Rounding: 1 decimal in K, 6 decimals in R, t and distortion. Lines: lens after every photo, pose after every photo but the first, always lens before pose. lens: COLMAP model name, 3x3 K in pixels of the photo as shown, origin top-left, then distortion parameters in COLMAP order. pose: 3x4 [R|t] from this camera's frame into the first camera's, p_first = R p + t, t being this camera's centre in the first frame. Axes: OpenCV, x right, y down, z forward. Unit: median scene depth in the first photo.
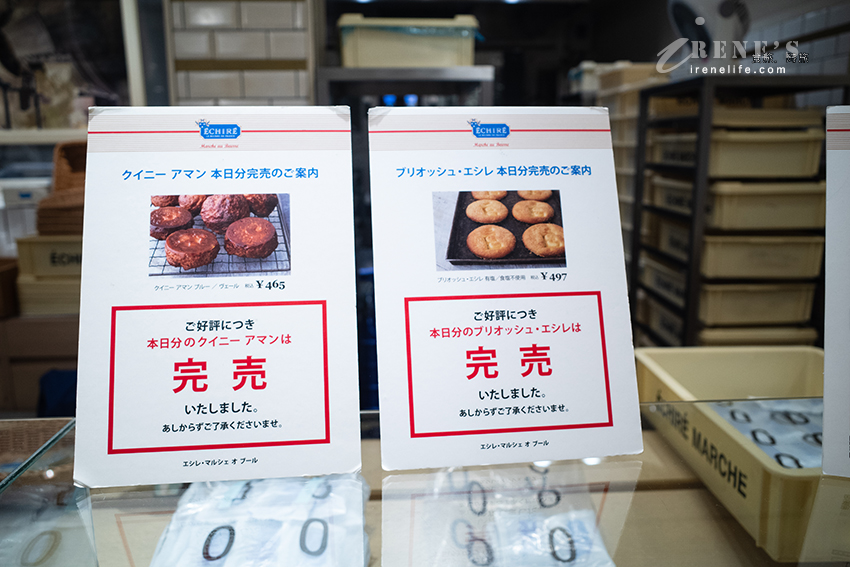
lens RADIAL K [[686.8, 0, 425.0], [0, 686.8, 283.5], [0, 0, 1]] dist [-0.002147, -0.000636]
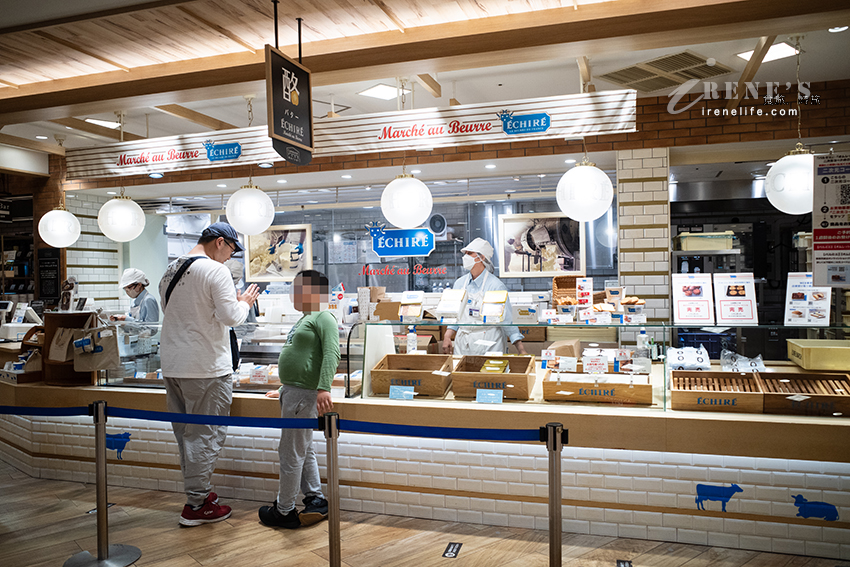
lens RADIAL K [[686.8, 0, 425.0], [0, 686.8, 283.5], [0, 0, 1]] dist [-0.002147, -0.000636]
pose [[0.934821, -0.003449, -0.355102, -0.107415], [-0.061128, 0.983464, -0.170473, 0.372213], [0.349818, 0.181069, 0.919152, -1.975308]]
